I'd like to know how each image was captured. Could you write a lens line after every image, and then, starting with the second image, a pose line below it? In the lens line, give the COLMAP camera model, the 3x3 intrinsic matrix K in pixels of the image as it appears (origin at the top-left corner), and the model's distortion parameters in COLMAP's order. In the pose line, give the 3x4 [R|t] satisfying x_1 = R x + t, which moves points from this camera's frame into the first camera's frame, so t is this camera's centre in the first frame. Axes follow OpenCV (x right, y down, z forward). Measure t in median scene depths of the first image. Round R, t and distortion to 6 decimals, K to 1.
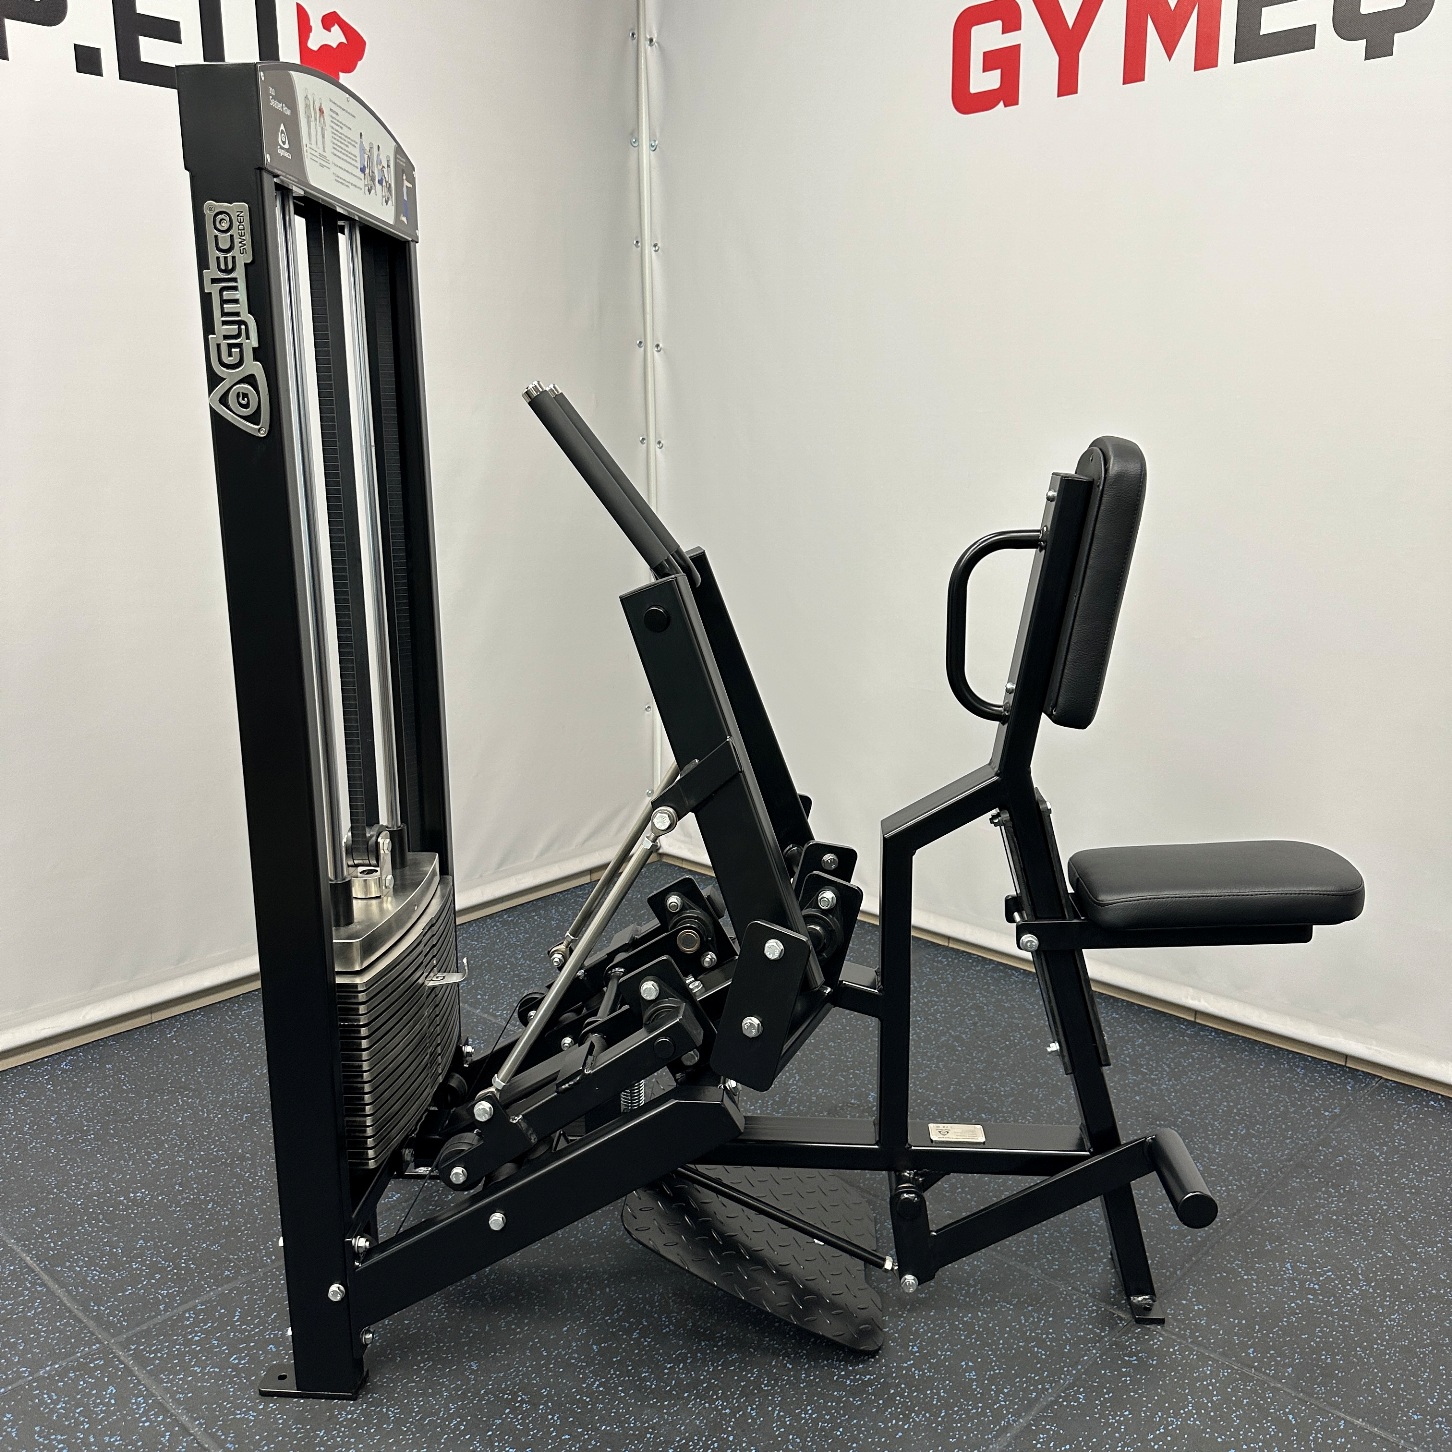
lens RADIAL K [[1390.6, 0, 762.8], [0, 1390.6, 719.3], [0, 0, 1]] dist [-0.005522, 0.002653]
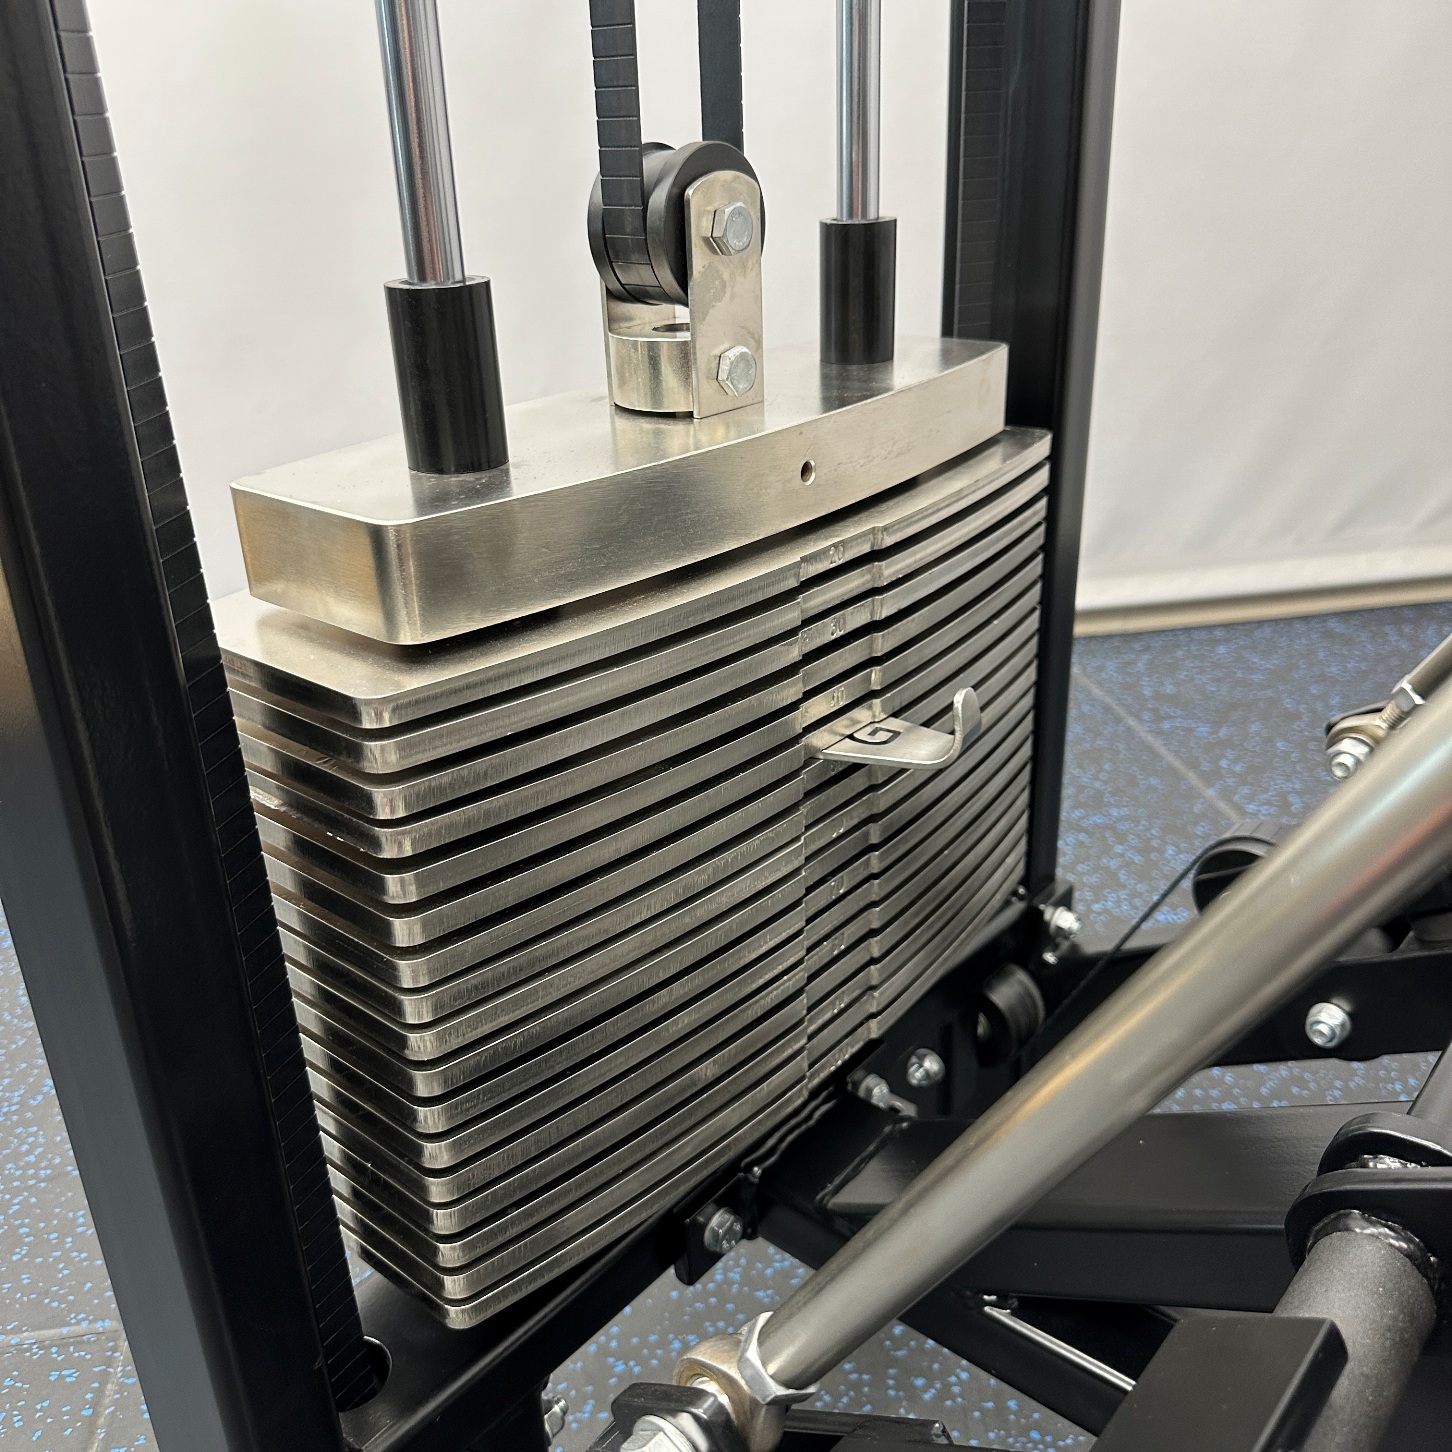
lens RADIAL K [[1351.7, 0, 726.0], [0, 1351.7, 726.0], [0, 0, 1]] dist [0.089545, -0.018350]
pose [[0.782893, 0.233050, -0.576859, -0.084796], [-0.096406, 0.961436, 0.257580, 0.103350], [0.614641, -0.146045, 0.775169, 0.690974]]
